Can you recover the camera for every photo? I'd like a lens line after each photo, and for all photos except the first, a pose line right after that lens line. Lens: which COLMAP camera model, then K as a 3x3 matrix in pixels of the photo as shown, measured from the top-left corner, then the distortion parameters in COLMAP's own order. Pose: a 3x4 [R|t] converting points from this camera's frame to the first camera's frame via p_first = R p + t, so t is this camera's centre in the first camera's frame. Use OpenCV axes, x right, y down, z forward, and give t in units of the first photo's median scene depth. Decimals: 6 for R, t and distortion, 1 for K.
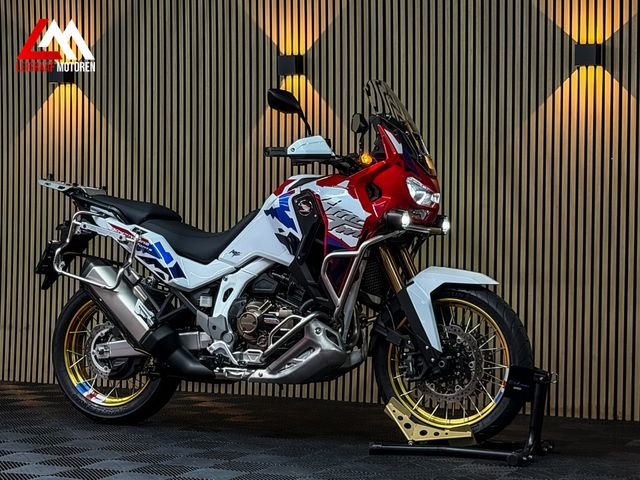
lens RADIAL K [[1361.9, 0, 320.2], [0, 1361.9, 241.7], [0, 0, 1]] dist [0.235659, 0.195381]
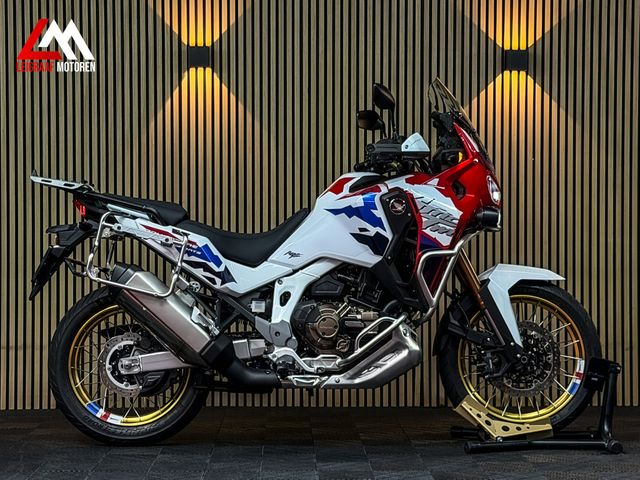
lens RADIAL K [[1361.9, 0, 320.2], [0, 1361.9, 241.7], [0, 0, 1]] dist [0.235659, 0.195381]
pose [[0.892190, -0.013120, 0.451469, -0.480969], [0.013917, 0.999902, 0.001556, -0.001841], [-0.451445, 0.004895, 0.892285, 0.148607]]
